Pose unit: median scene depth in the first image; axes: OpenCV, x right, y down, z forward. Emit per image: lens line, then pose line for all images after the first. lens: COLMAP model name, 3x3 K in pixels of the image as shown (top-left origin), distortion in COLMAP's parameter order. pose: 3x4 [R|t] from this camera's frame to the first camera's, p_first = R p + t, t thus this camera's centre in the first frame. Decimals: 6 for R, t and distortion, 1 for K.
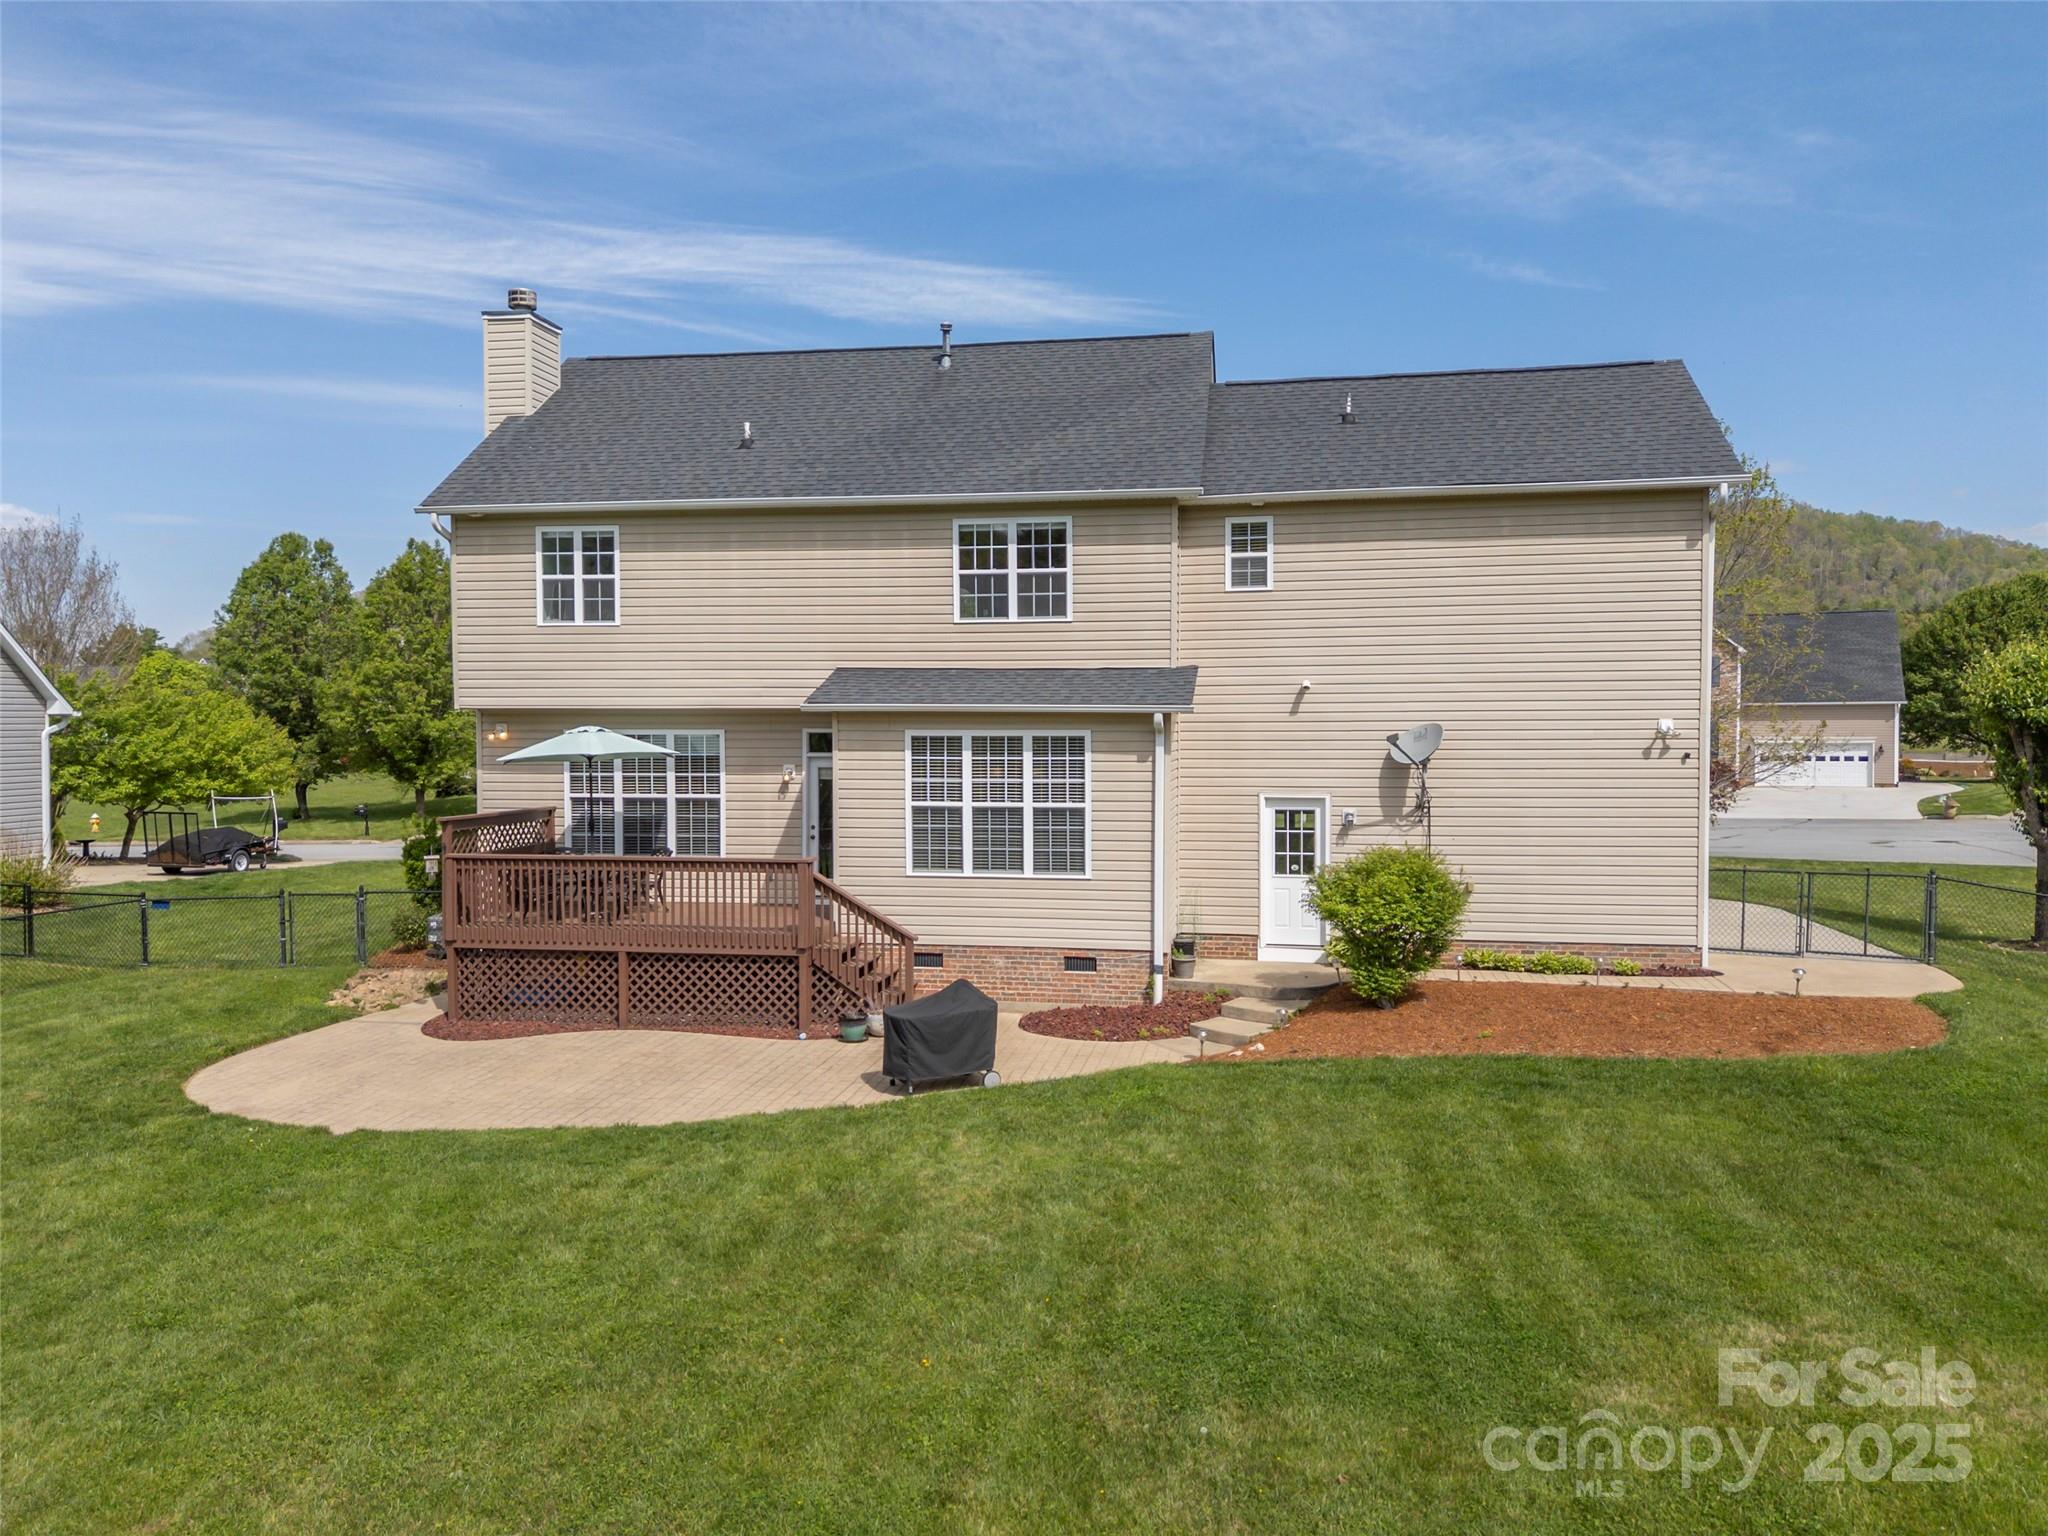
lens RADIAL K [[1493.3, 0, 1024.0], [0, 1493.3, 768.0], [0, 0, 1]] dist [0.090731, -0.096724]
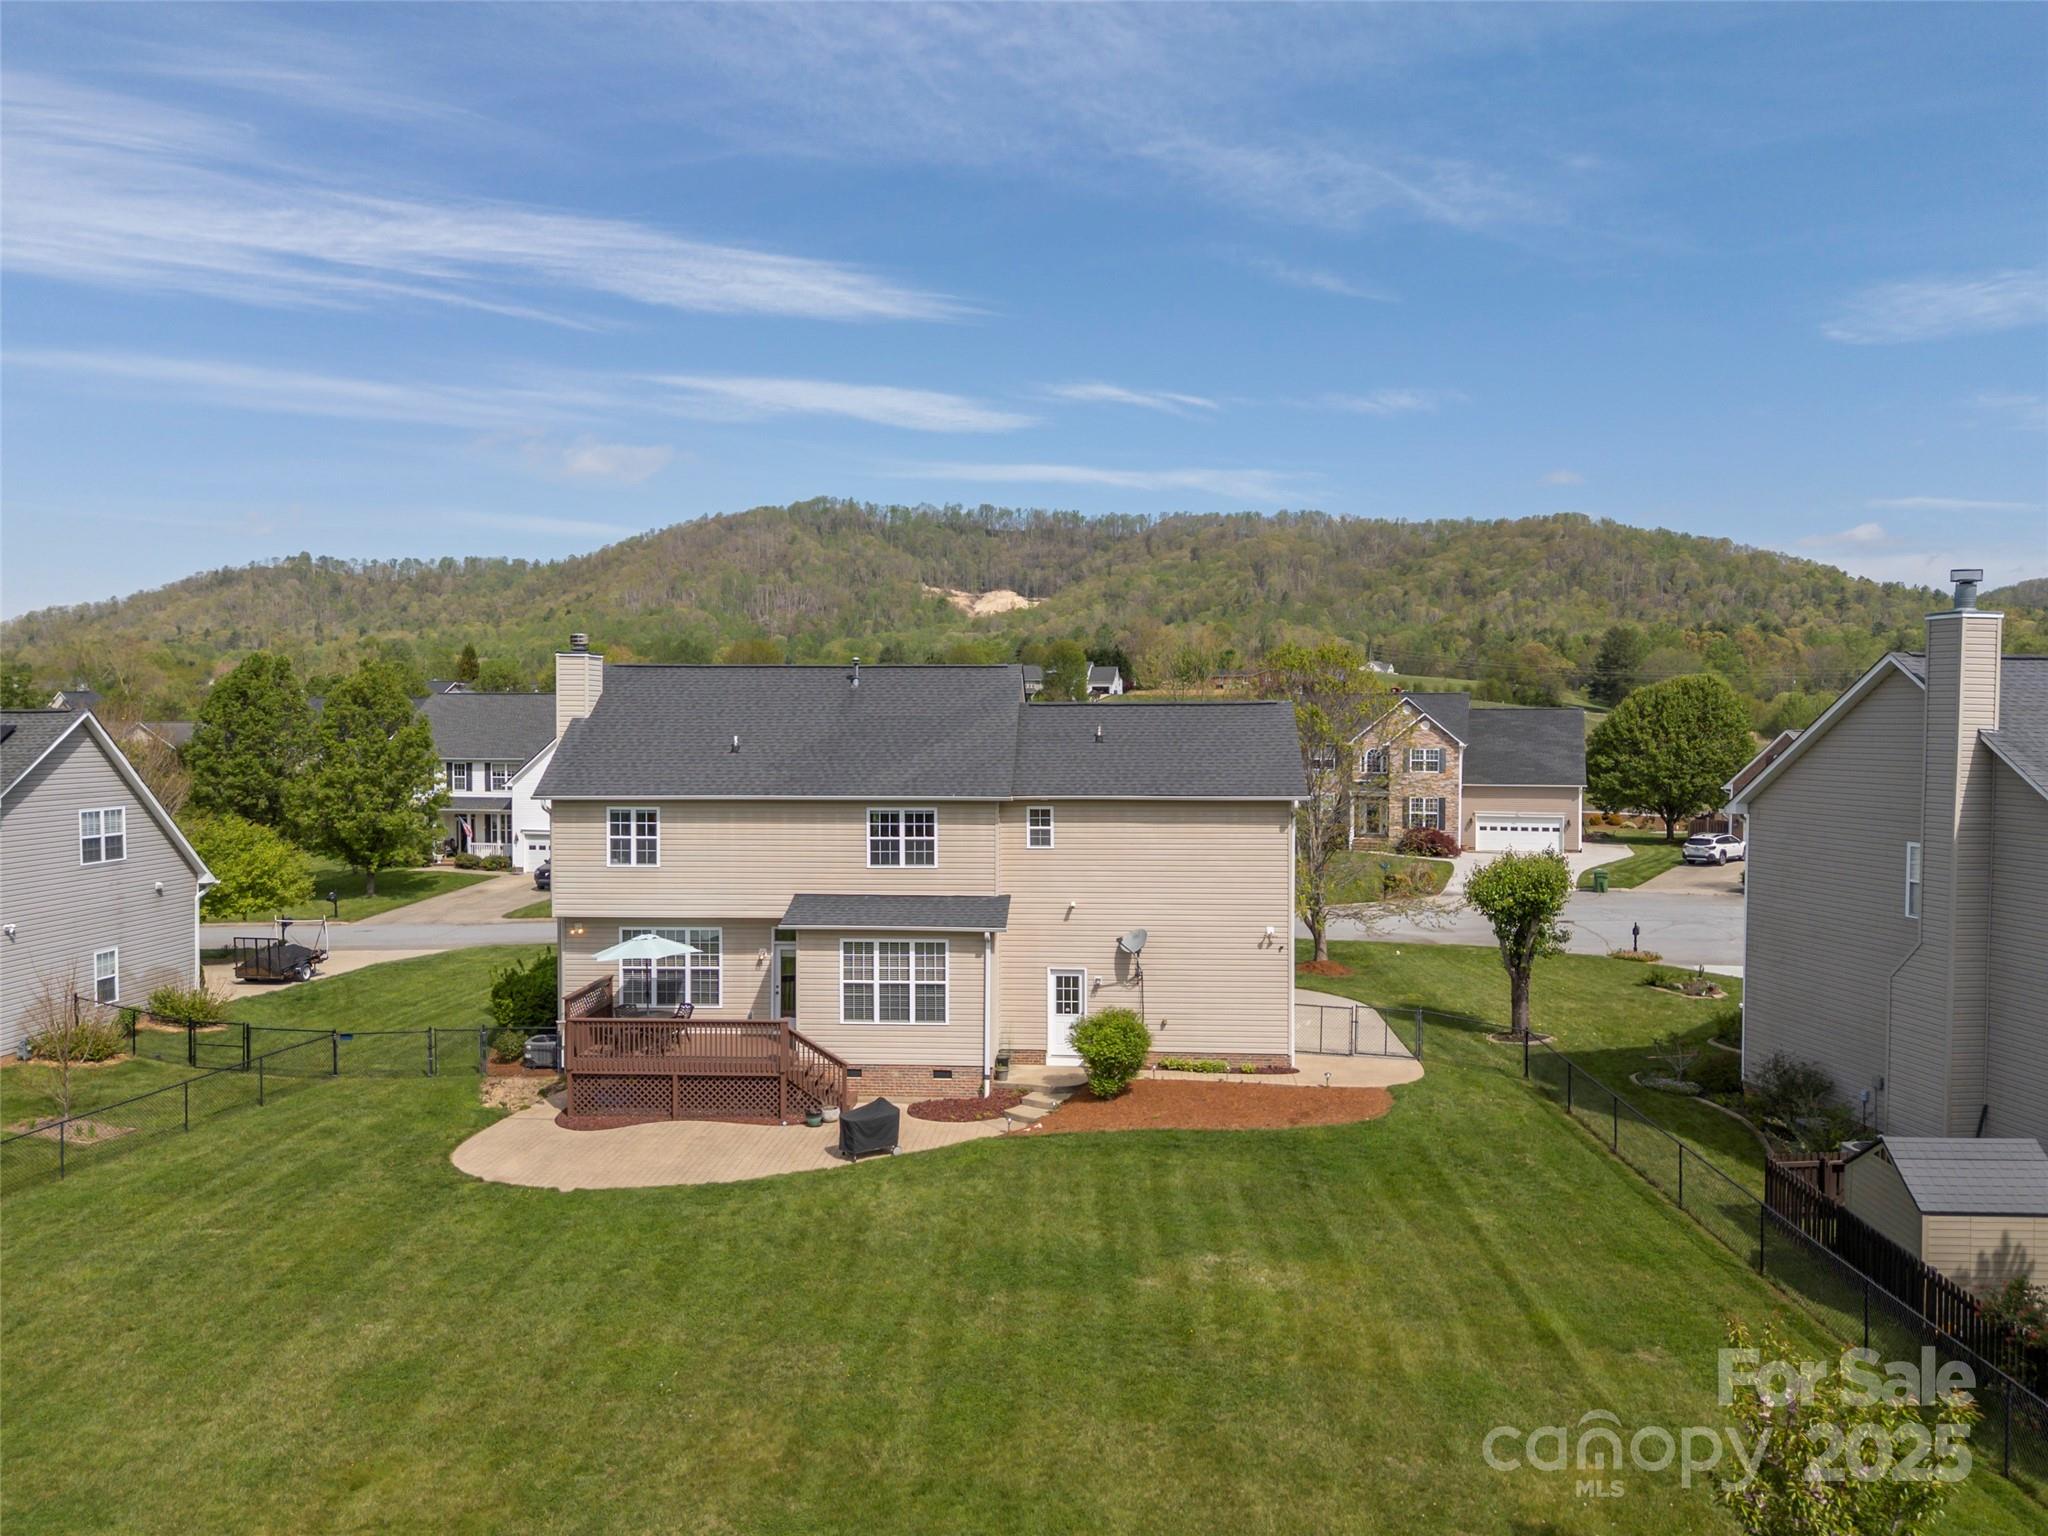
lens RADIAL K [[1493.3, 0, 1024.0], [0, 1493.3, 768.0], [0, 0, 1]] dist [0.090731, -0.096724]
pose [[0.994904, -0.001744, 0.100809, -0.041694], [0.001462, 0.999995, 0.002867, -0.223603], [-0.100814, -0.002705, 0.994902, -0.720749]]
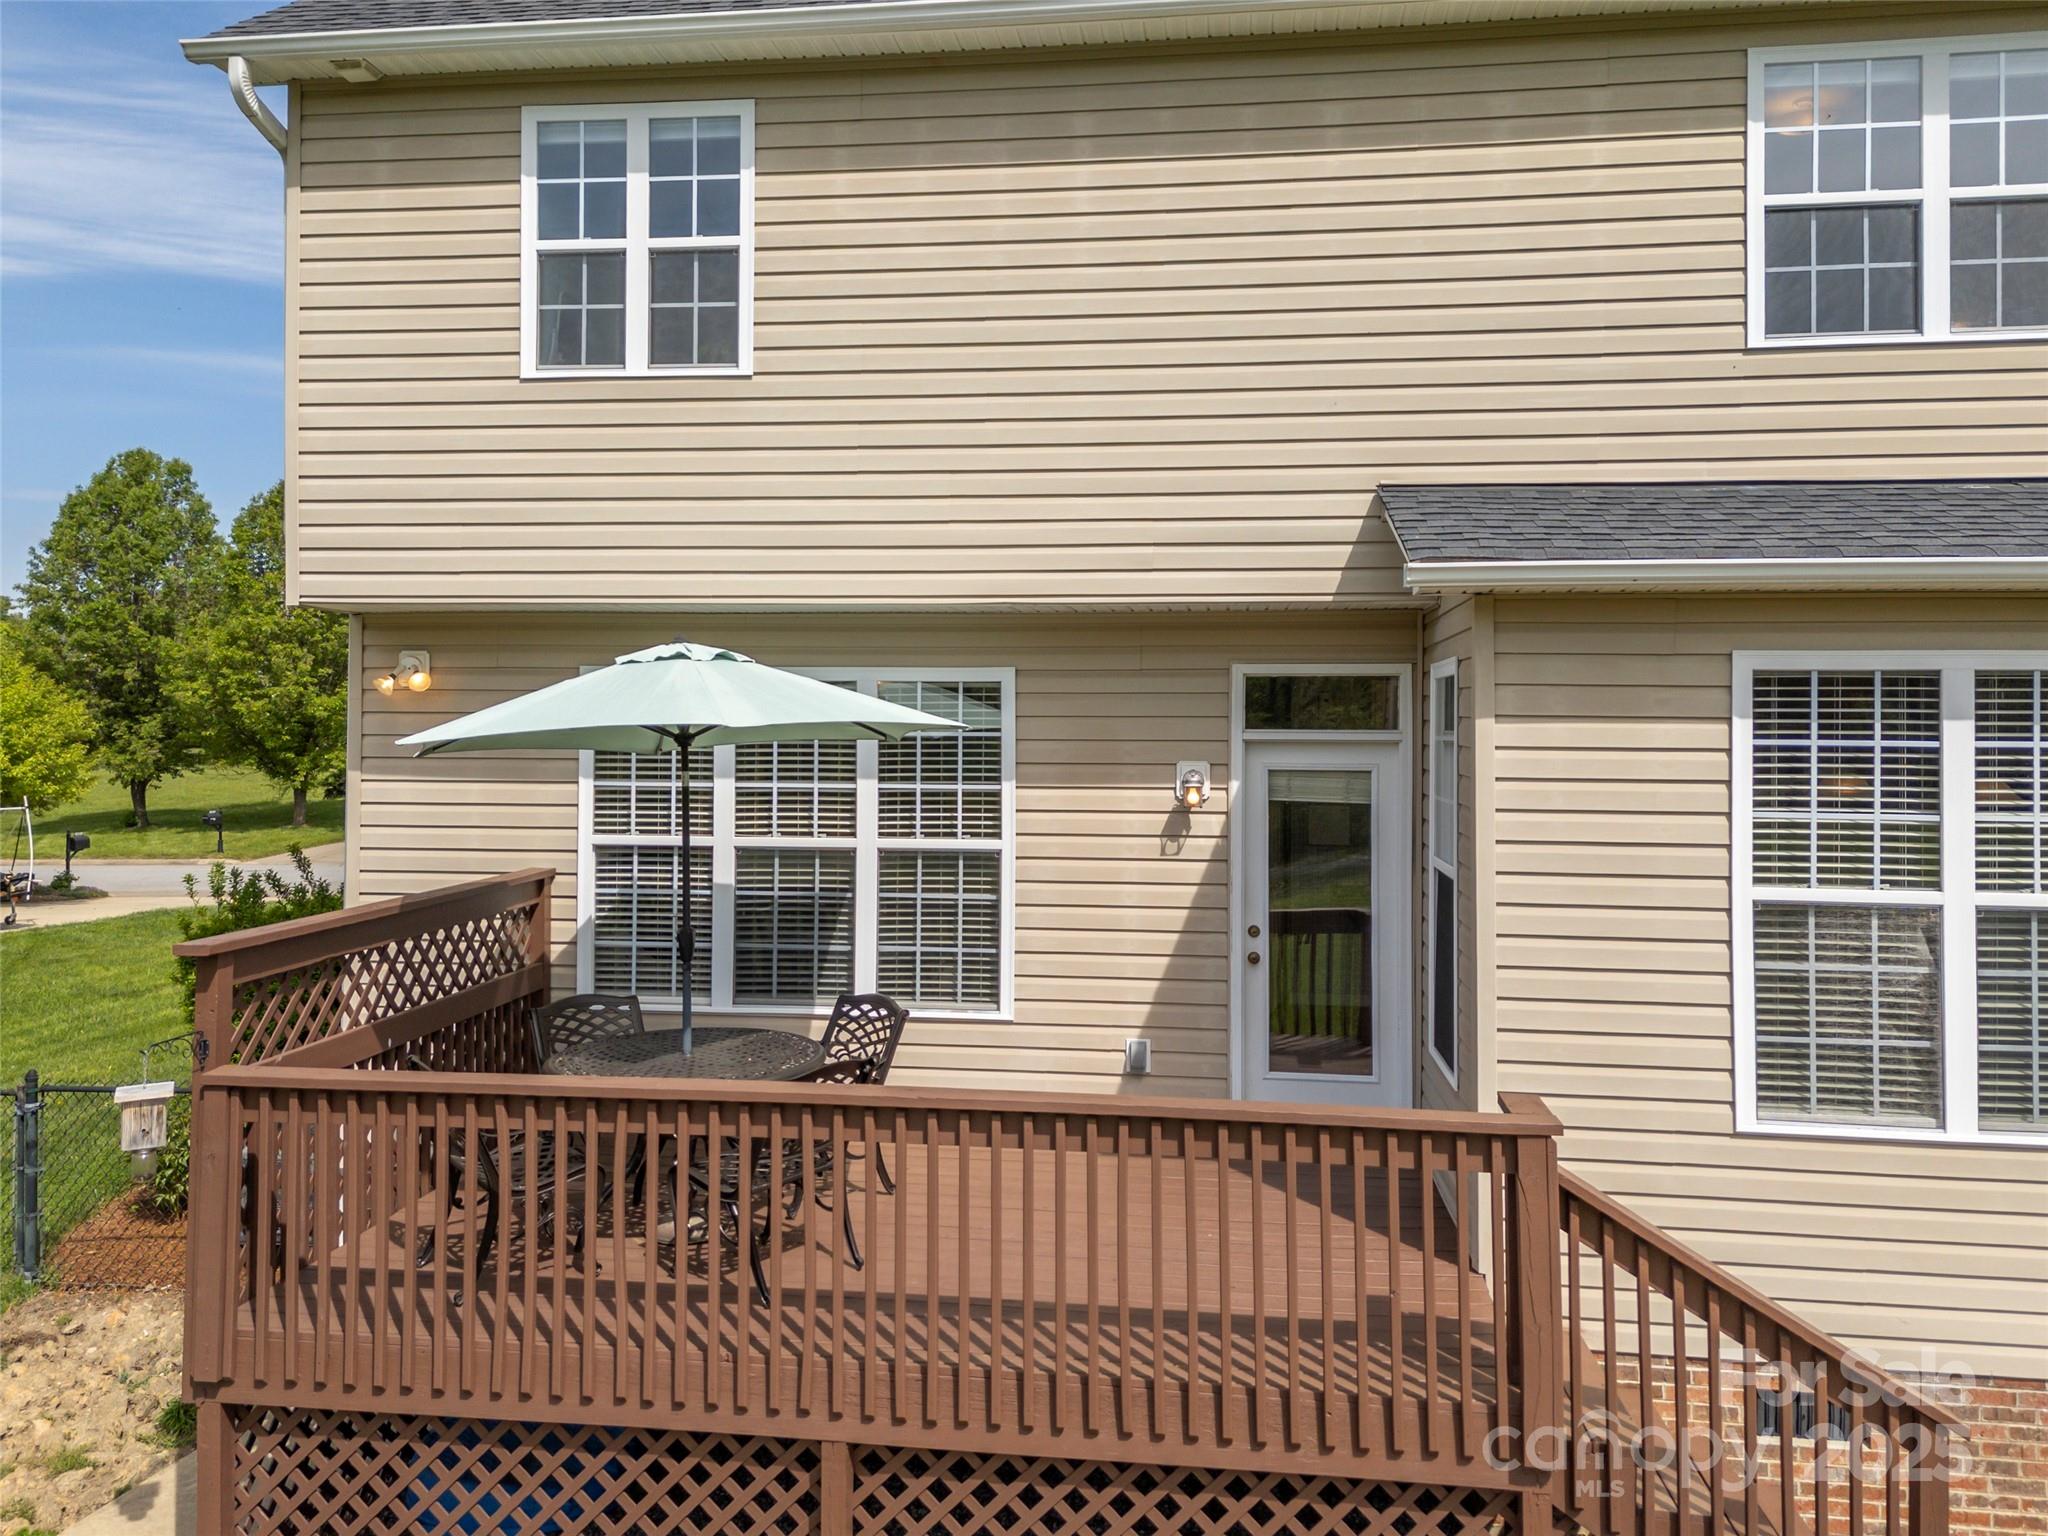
lens RADIAL K [[1554.5, 0, 1030.1], [0, 1554.5, 683.2], [0, 0, 1]] dist [0.038429, -0.002772]
pose [[0.999069, 0.006859, 0.042596, -0.234672], [-0.004739, 0.998755, -0.049662, -0.002347], [-0.042884, 0.049414, 0.997857, 0.676127]]
